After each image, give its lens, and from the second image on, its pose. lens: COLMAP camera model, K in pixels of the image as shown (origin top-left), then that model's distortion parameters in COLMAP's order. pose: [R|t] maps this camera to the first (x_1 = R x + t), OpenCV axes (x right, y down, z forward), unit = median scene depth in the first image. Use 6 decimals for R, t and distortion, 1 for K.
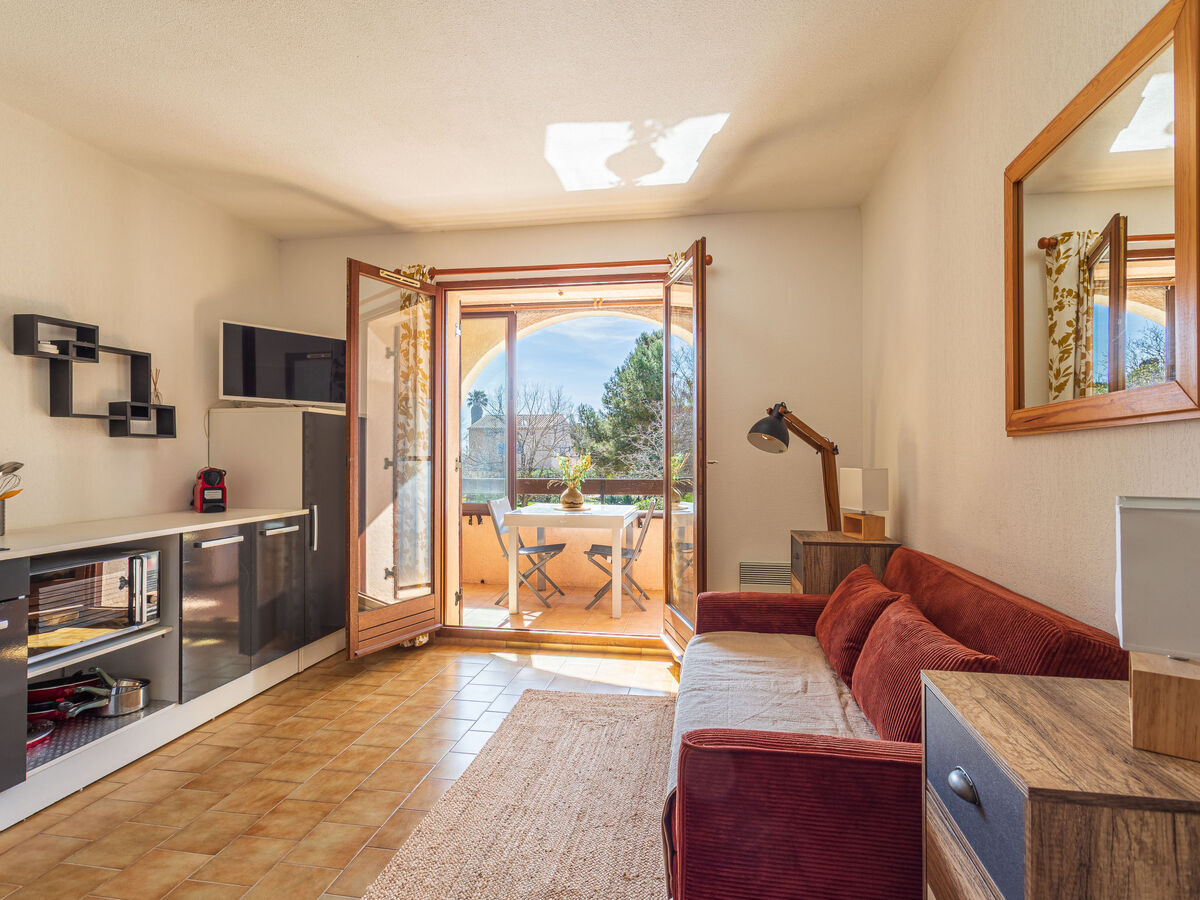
lens RADIAL K [[642.8, 0, 598.2], [0, 642.8, 444.6], [0, 0, 1]] dist [-0.002493, 0.003428]
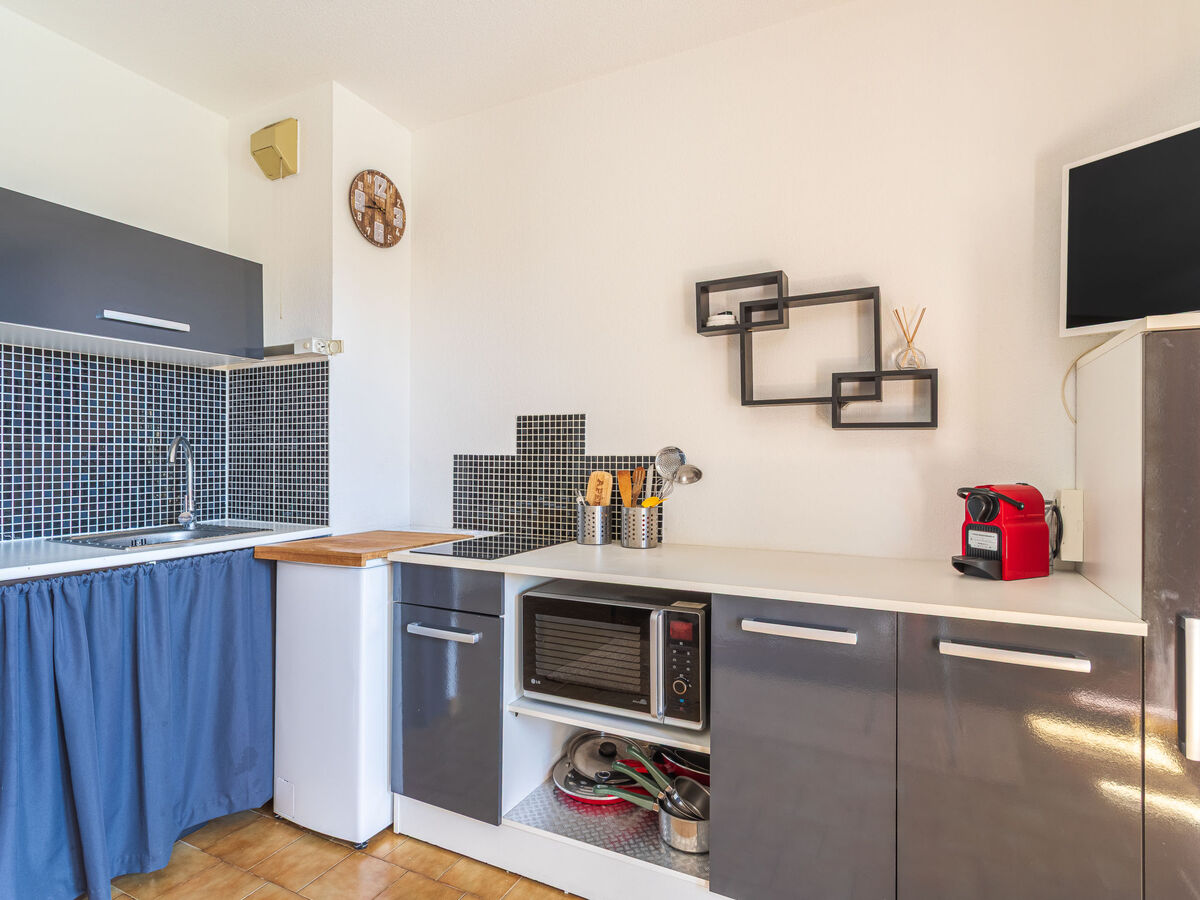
lens RADIAL K [[642.8, 0, 605.3], [0, 642.8, 450.3], [0, 0, 1]] dist [-0.002493, 0.003428]
pose [[-0.281499, -0.003705, -0.959555, -0.063086], [0.011840, 0.999903, -0.007334, 0.012913], [0.959489, -0.013425, -0.281427, 1.003172]]
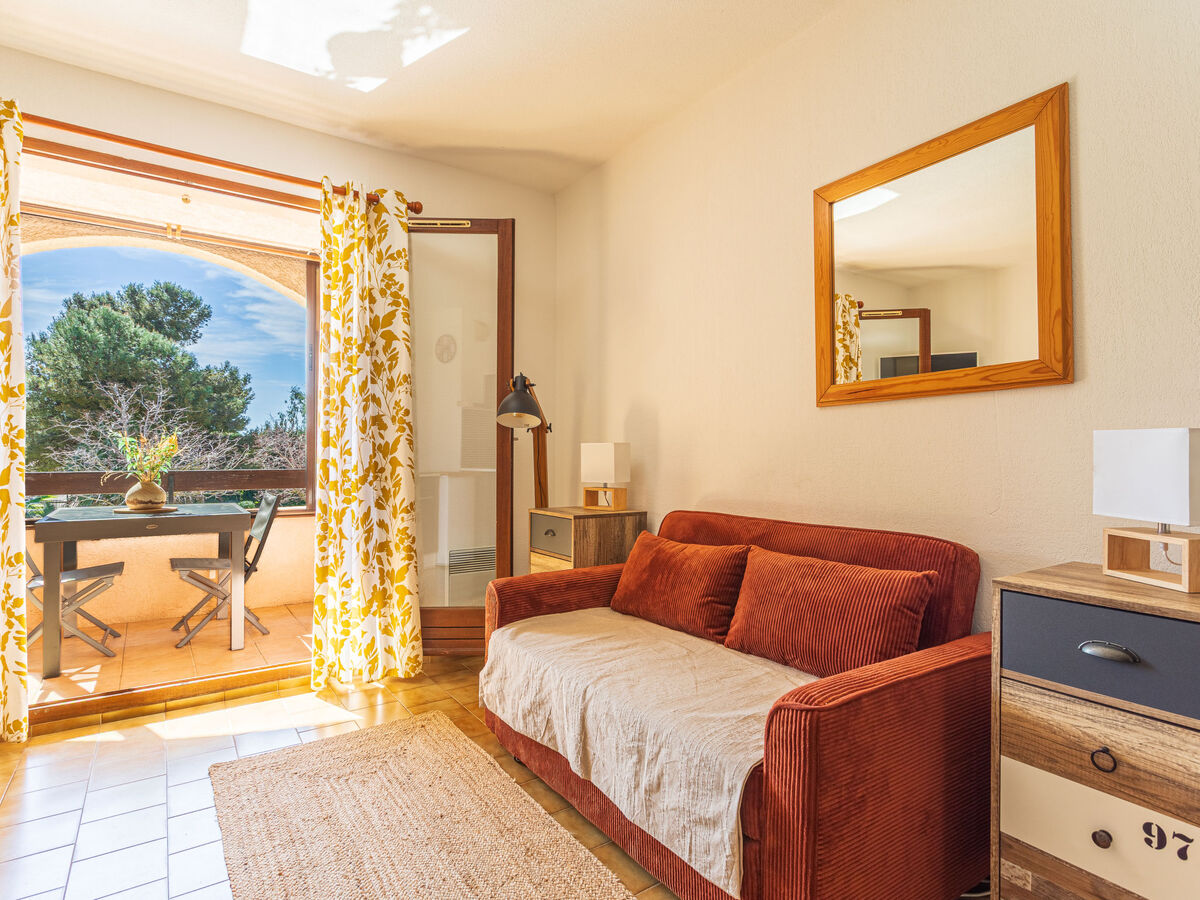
lens RADIAL K [[642.8, 0, 597.4], [0, 642.8, 455.8], [0, 0, 1]] dist [-0.002493, 0.003428]
pose [[0.709453, 0.003167, 0.704745, -0.334311], [-0.012784, 0.999883, 0.008376, 0.047503], [-0.704636, -0.014952, 0.709411, 0.263760]]
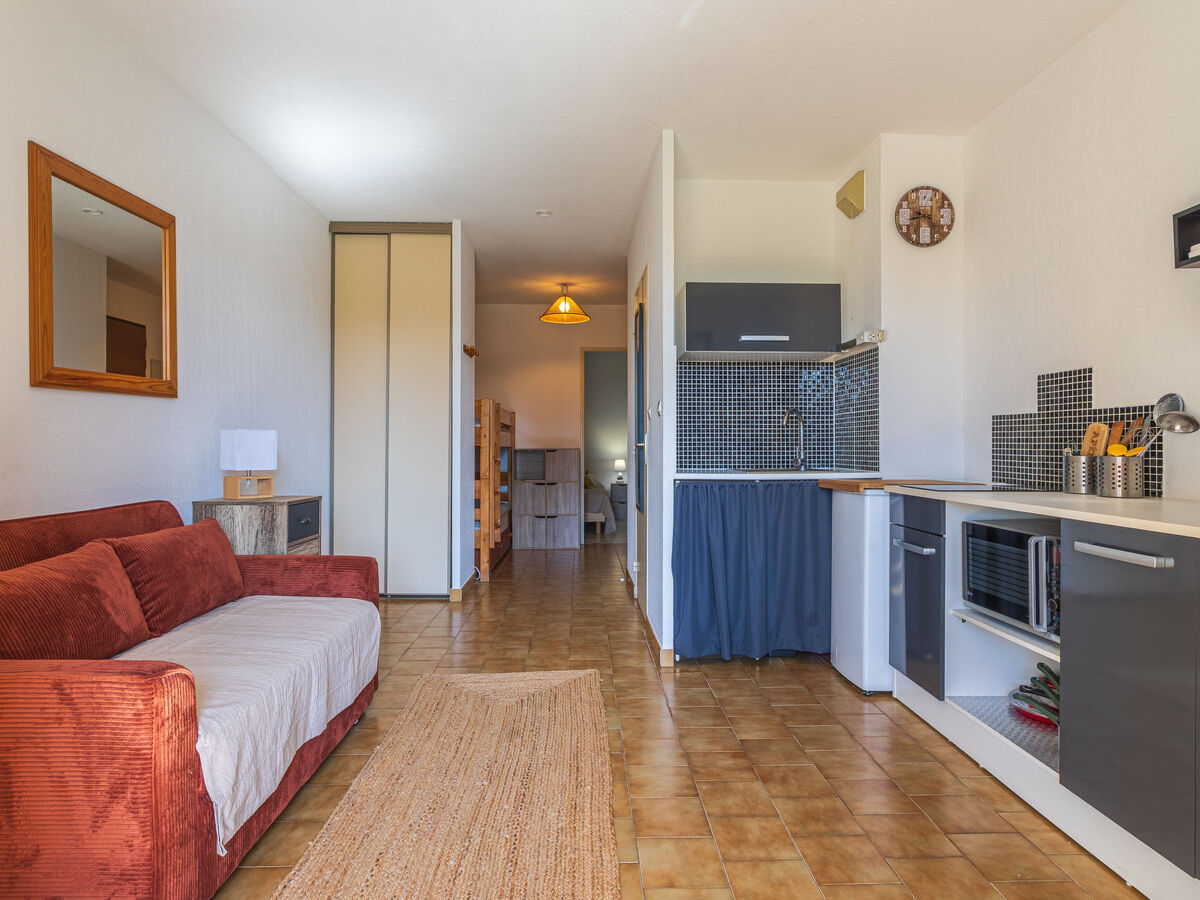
lens RADIAL K [[688.5, 0, 594.8], [0, 688.5, 435.8], [0, 0, 1]] dist [-0.003816, 0.003915]
pose [[-0.979892, -0.000872, -0.199528, -0.049217], [0.004252, 0.999672, -0.025251, 0.066998], [0.199485, -0.025591, -0.979567, 1.480071]]
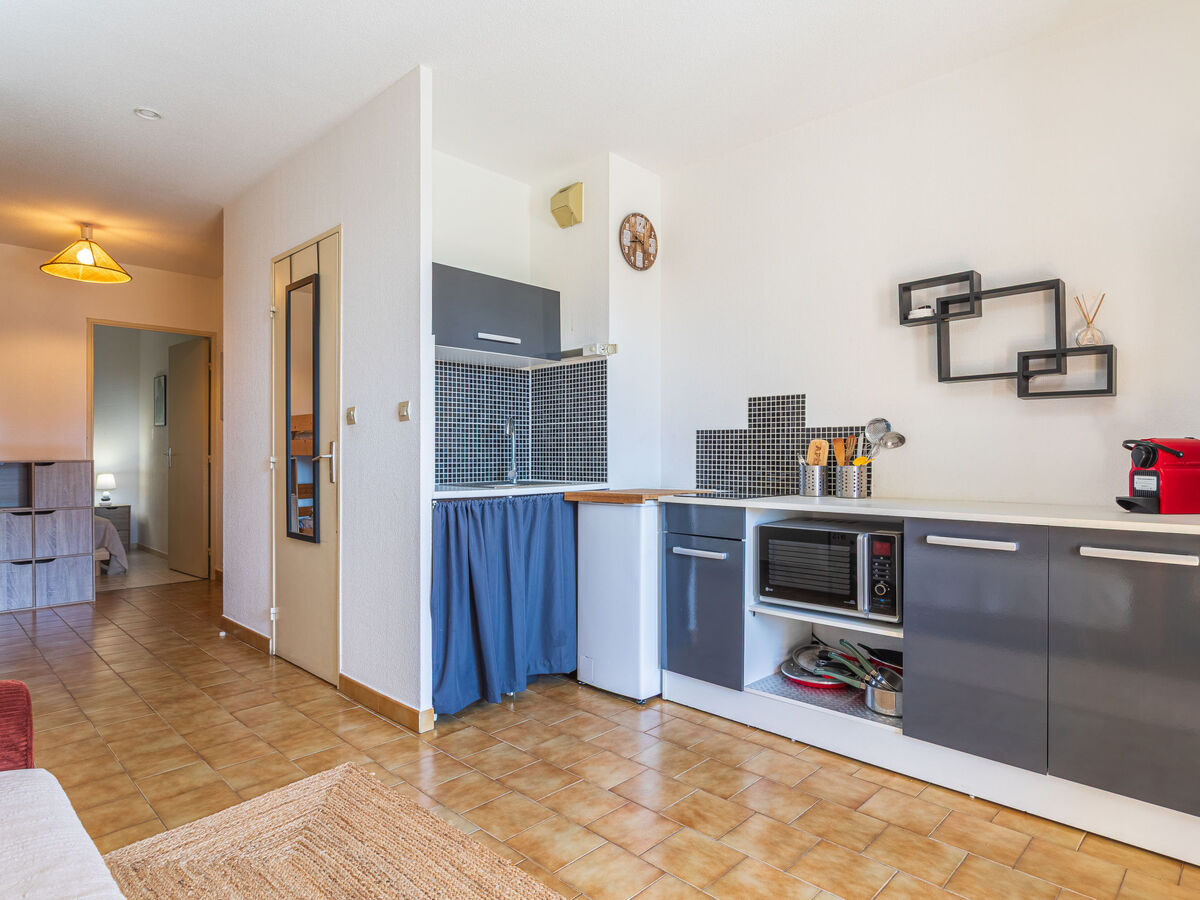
lens RADIAL K [[688.5, 0, 601.3], [0, 688.5, 448.7], [0, 0, 1]] dist [-0.003816, 0.003915]
pose [[-0.563126, -0.003019, -0.826366, 0.238649], [0.011621, 0.999866, -0.011572, 0.055745], [0.826290, -0.016120, -0.563015, 1.093217]]
